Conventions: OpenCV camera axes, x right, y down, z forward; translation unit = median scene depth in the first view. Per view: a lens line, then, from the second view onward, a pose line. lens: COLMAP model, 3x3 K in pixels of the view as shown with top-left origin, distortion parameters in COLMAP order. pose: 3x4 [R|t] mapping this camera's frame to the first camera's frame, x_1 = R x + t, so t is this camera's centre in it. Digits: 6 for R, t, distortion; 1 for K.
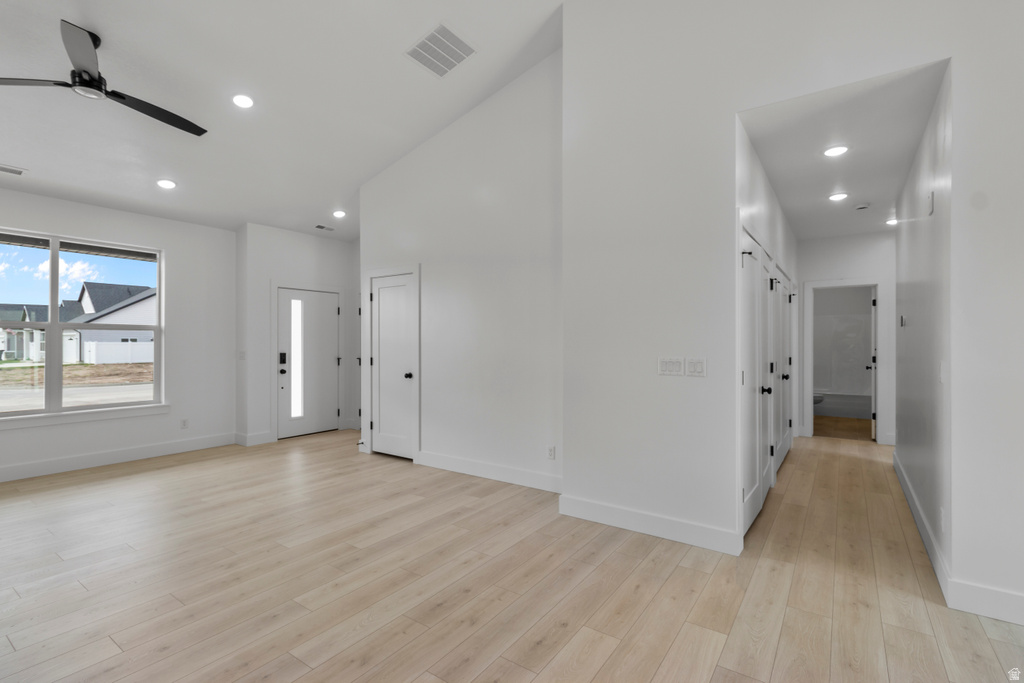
lens RADIAL K [[472.1, 0, 516.2], [0, 472.1, 343.3], [0, 0, 1]] dist [0.003828, 0.000423]
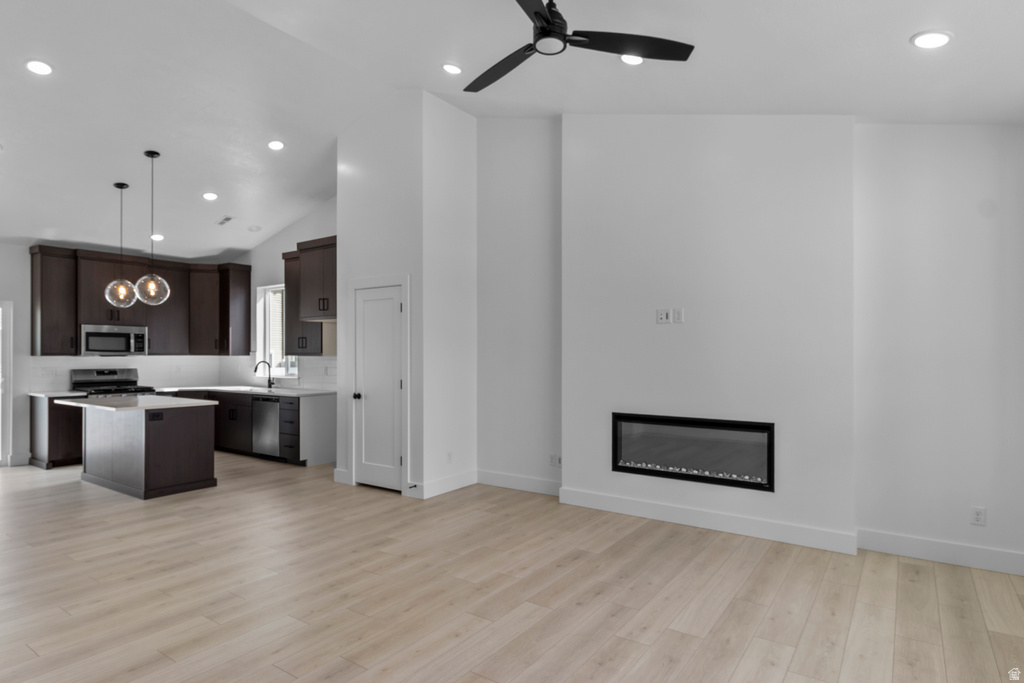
lens RADIAL K [[557.4, 0, 514.7], [0, 557.4, 352.8], [0, 0, 1]] dist [0.003088, 0.000404]
pose [[-0.999996, -0.002614, 0.000856, -0.833299], [-0.002615, 0.999996, -0.001053, -0.026562], [-0.000853, -0.001055, -0.999999, 1.882658]]
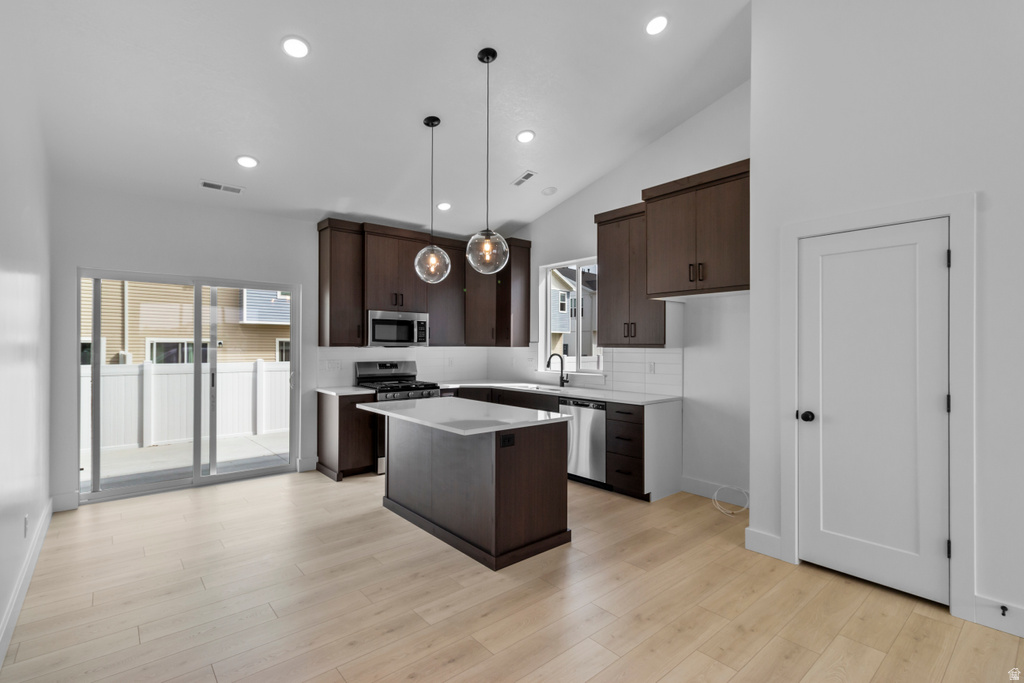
lens RADIAL K [[472.1, 0, 516.2], [0, 472.1, 343.3], [0, 0, 1]] dist [0.003828, 0.000423]
pose [[-0.967745, -0.004459, 0.251893, 0.015223], [-0.004895, 0.999987, -0.001106, -0.024616], [-0.251884, -0.002303, -0.967755, 1.079612]]
